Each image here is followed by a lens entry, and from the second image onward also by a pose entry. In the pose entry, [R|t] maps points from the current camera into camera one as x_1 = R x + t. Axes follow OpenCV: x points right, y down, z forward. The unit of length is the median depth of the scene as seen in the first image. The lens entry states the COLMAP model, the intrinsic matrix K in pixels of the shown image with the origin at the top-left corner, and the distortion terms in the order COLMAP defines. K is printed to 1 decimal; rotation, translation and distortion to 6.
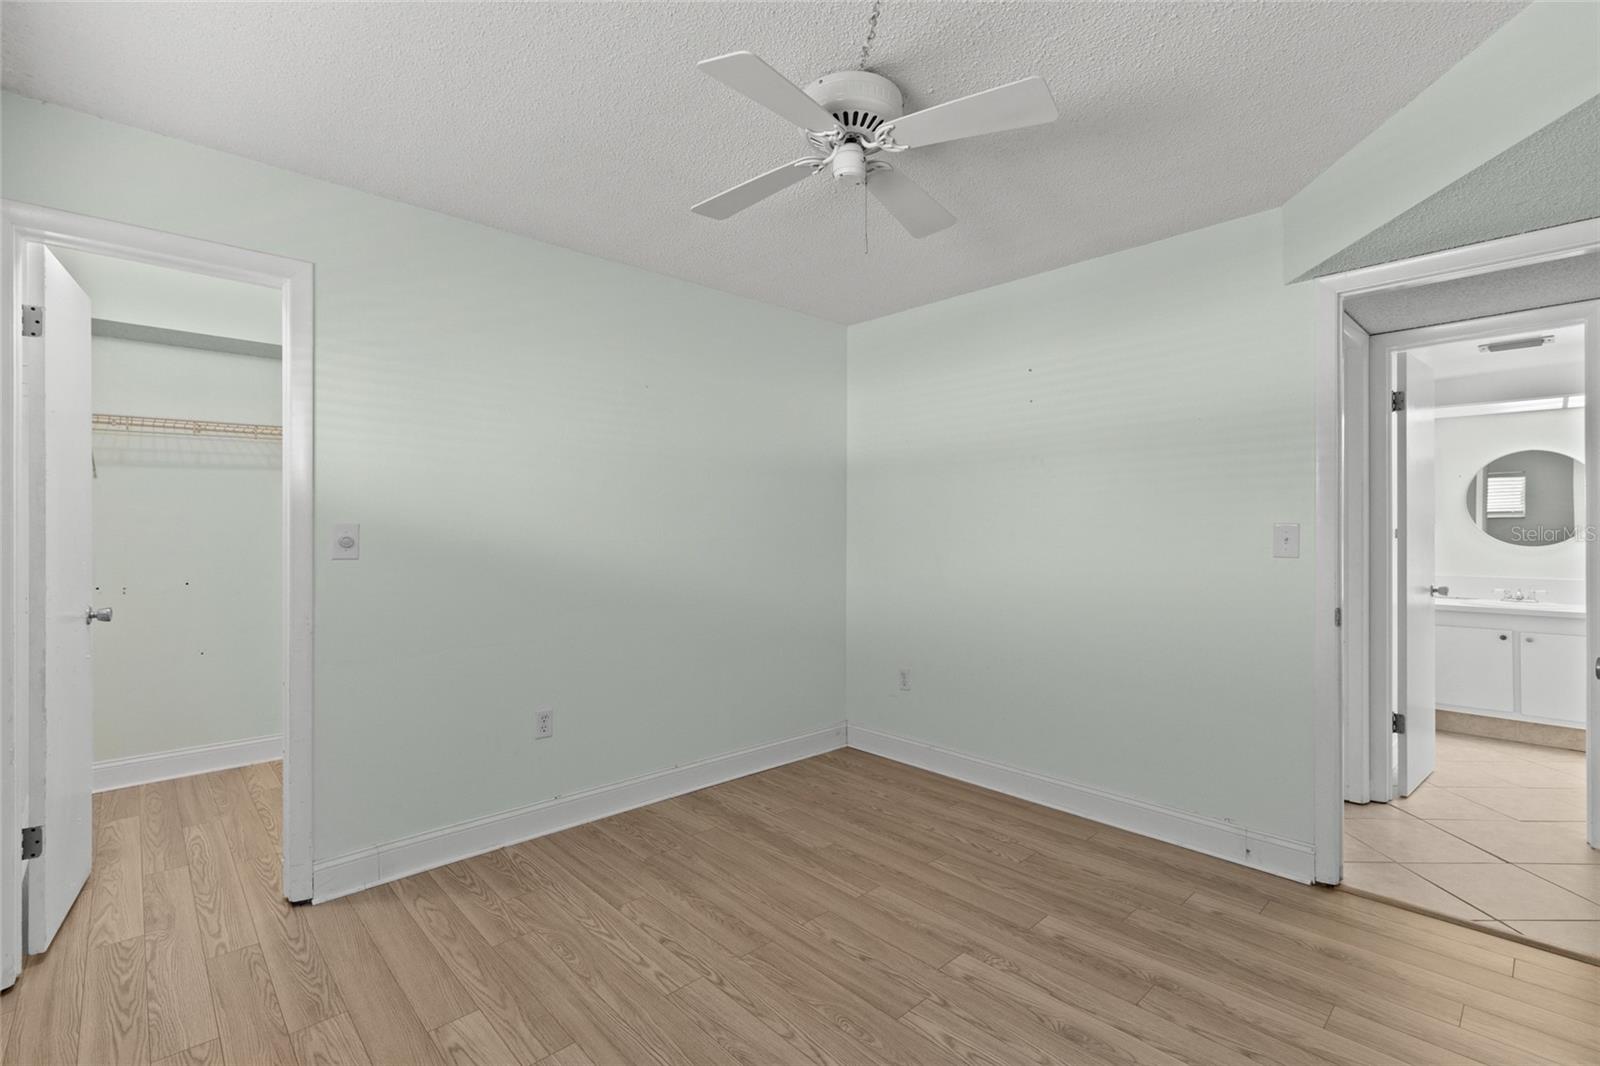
lens RADIAL K [[721.8, 0, 805.4], [0, 721.8, 537.9], [0, 0, 1]] dist [0.008989, -0.001324]
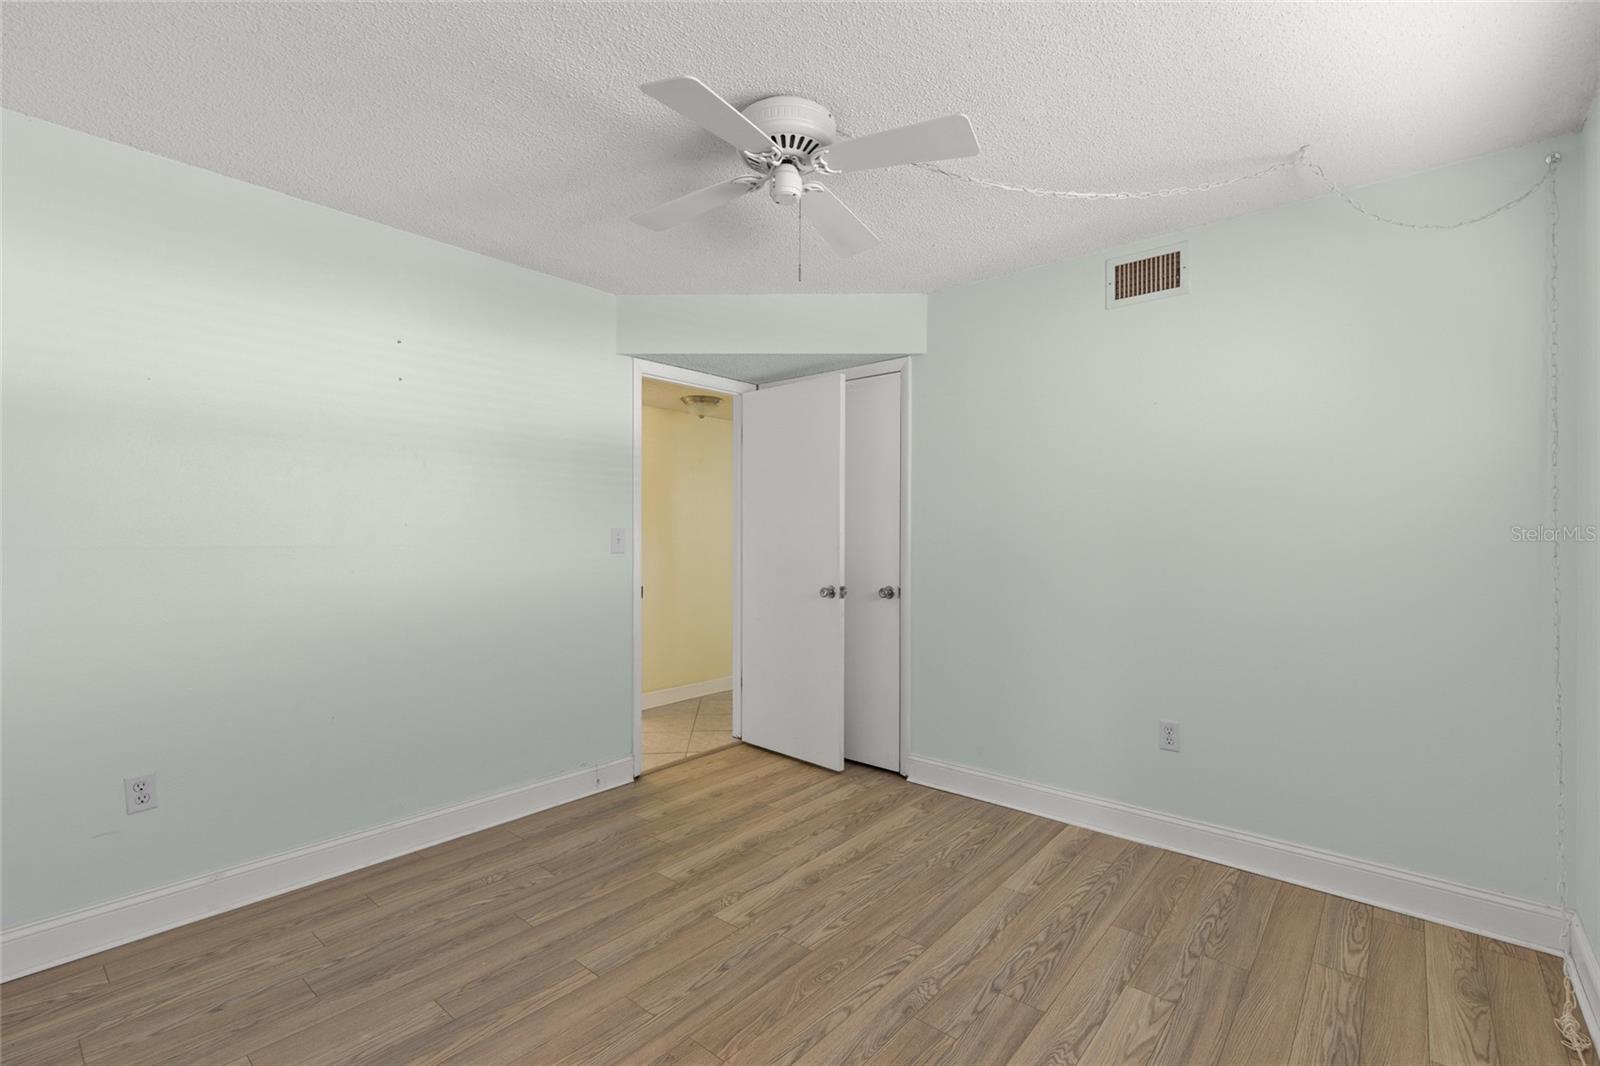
lens RADIAL K [[721.8, 0, 803.2], [0, 721.8, 529.7], [0, 0, 1]] dist [0.008989, -0.001324]
pose [[-0.114685, 0.002134, 0.993400, -0.791802], [0.004735, 0.999988, -0.001602, -0.011036], [-0.993391, 0.004520, -0.114694, 0.874352]]
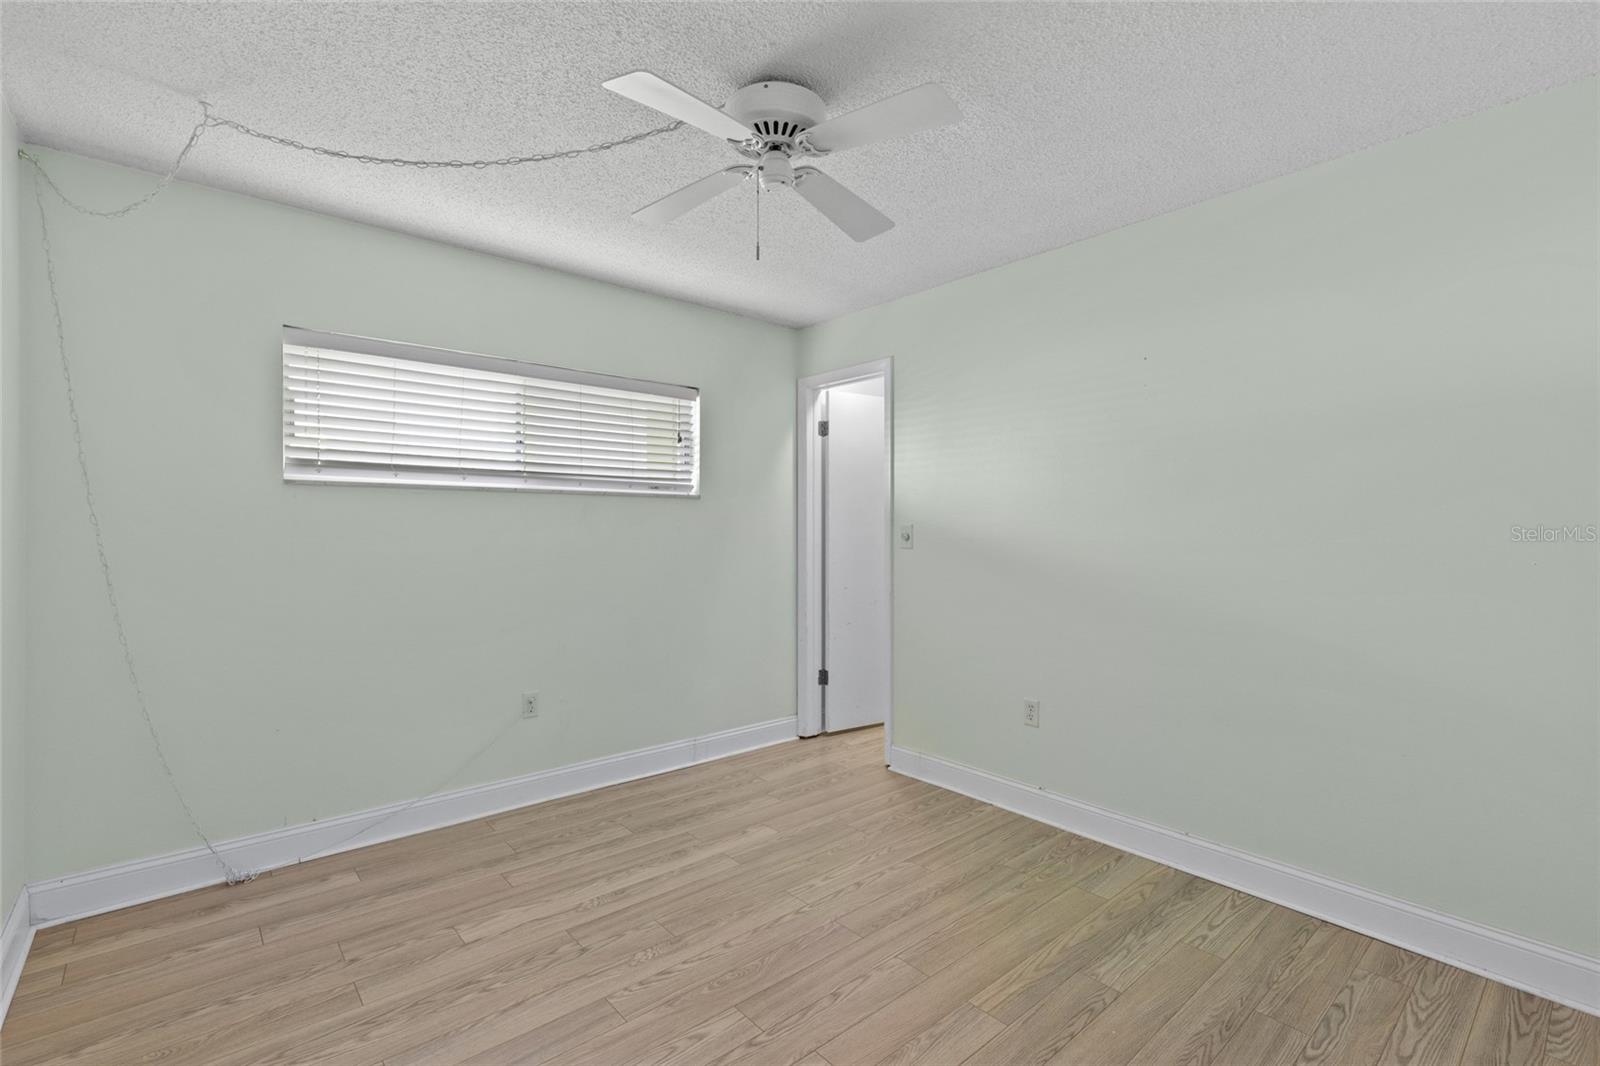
lens RADIAL K [[721.8, 0, 783.2], [0, 721.8, 533.5], [0, 0, 1]] dist [0.008989, -0.001324]
pose [[-0.063755, 0.006854, -0.997942, 0.869860], [-0.009793, 0.999924, 0.007493, -0.009164], [0.997918, 0.010251, -0.063683, 0.860650]]
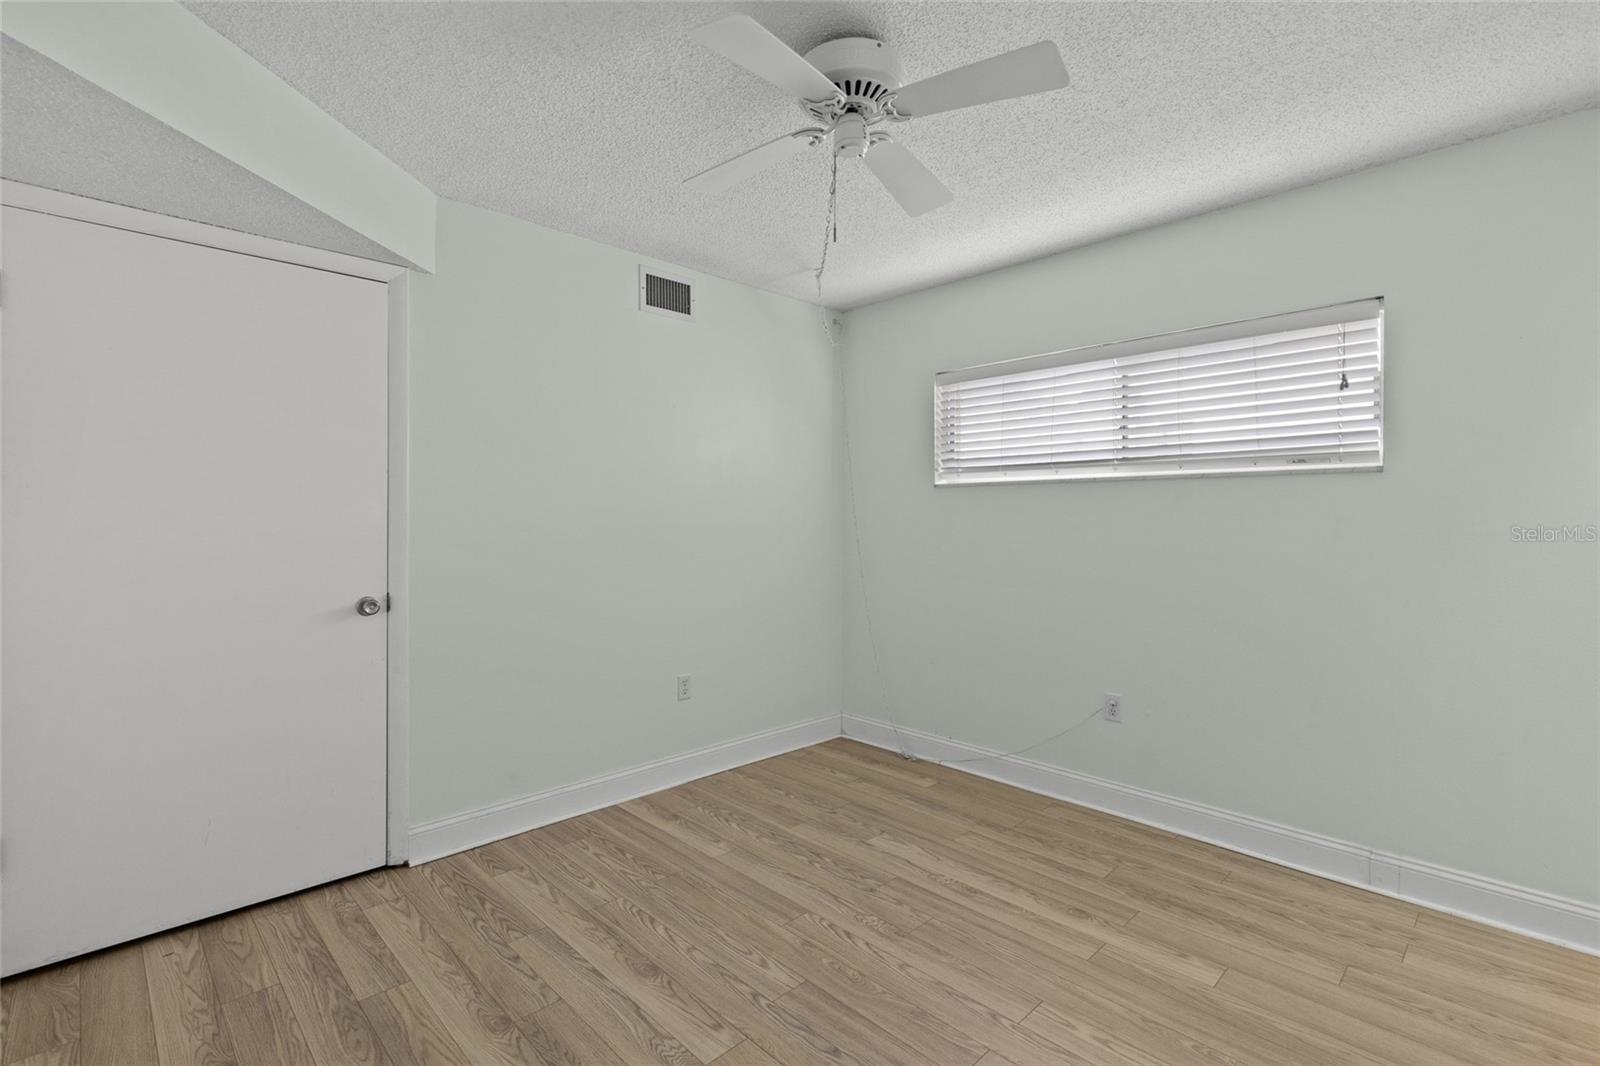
lens RADIAL K [[721.8, 0, 804.7], [0, 721.8, 521.6], [0, 0, 1]] dist [0.008989, -0.001324]
pose [[-0.999851, -0.000702, -0.017251, 0.112378], [-0.000874, 0.999950, 0.009931, -0.012183], [0.017243, 0.009944, -0.999802, 1.566009]]
